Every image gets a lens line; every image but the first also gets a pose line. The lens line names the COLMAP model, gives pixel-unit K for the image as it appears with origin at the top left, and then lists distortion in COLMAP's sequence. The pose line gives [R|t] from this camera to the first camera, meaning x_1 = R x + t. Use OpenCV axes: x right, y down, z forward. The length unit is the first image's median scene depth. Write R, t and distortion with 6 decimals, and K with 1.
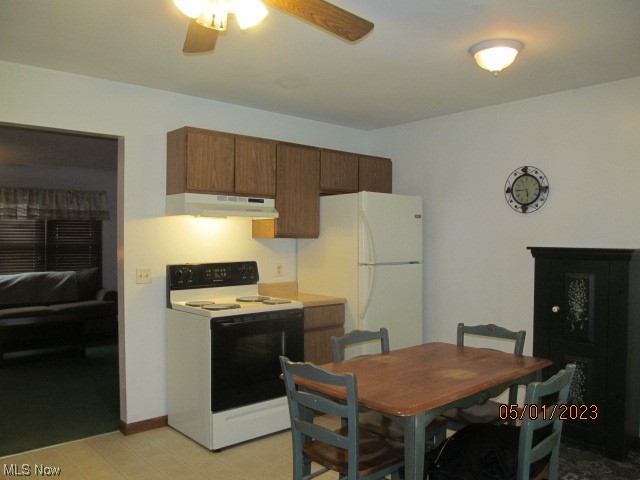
lens RADIAL K [[525.6, 0, 320.0], [0, 525.6, 240.0], [0, 0, 1]] dist [-0.090222, 0.068440]
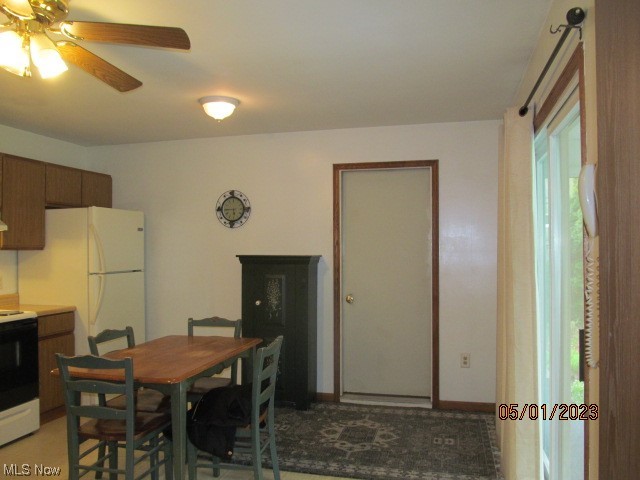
lens RADIAL K [[525.6, 0, 320.0], [0, 525.6, 240.0], [0, 0, 1]] dist [-0.090222, 0.068440]
pose [[0.829335, -0.002015, 0.558749, -0.135649], [0.010998, 0.999859, -0.012719, -0.004809], [-0.558644, 0.016694, 0.829239, -0.162748]]
